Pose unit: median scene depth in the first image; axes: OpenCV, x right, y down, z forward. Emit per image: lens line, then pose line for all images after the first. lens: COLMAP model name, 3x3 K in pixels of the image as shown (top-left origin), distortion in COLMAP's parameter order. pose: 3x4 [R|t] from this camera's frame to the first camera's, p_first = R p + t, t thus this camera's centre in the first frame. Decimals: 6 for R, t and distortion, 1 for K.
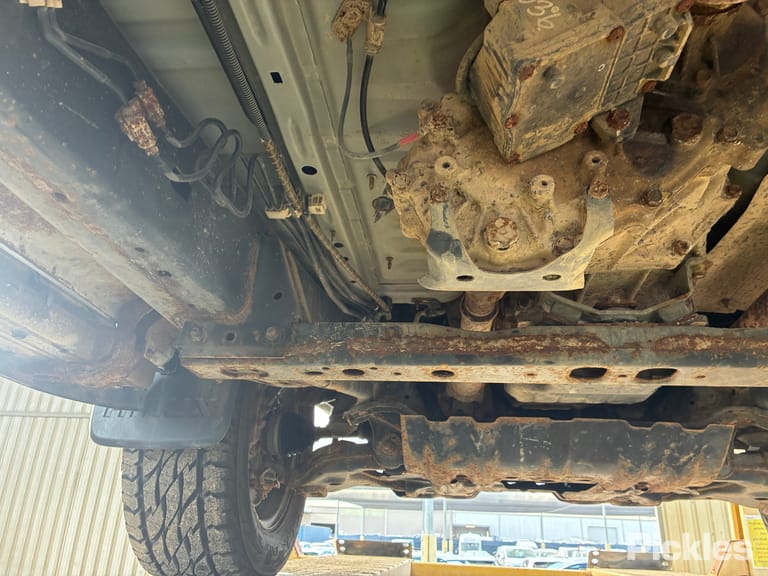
lens RADIAL K [[588.4, 0, 393.5], [0, 588.4, 290.4], [0, 0, 1]] dist [0.062471, -0.100279]
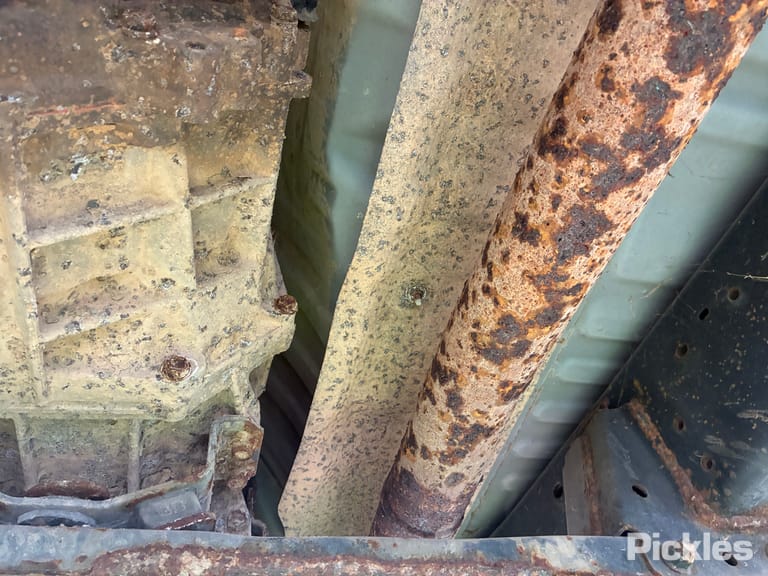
lens RADIAL K [[588.4, 0, 393.5], [0, 588.4, 290.4], [0, 0, 1]] dist [0.062471, -0.100279]
pose [[0.916135, 0.188072, 0.354013, 0.256798], [0.019639, 0.860996, -0.508232, 0.082174], [-0.400388, 0.472561, 0.785095, 0.255941]]
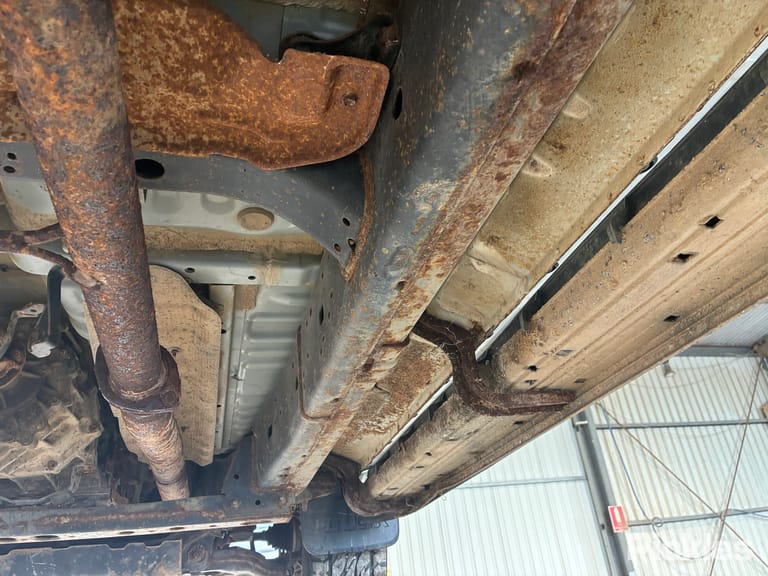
lens RADIAL K [[588.4, 0, 393.5], [0, 588.4, 290.4], [0, 0, 1]] dist [0.062471, -0.100279]
pose [[0.919149, 0.042432, 0.391618, 0.392145], [-0.007866, 0.995960, -0.089450, -0.243773], [-0.393832, 0.079137, 0.915770, -0.577796]]
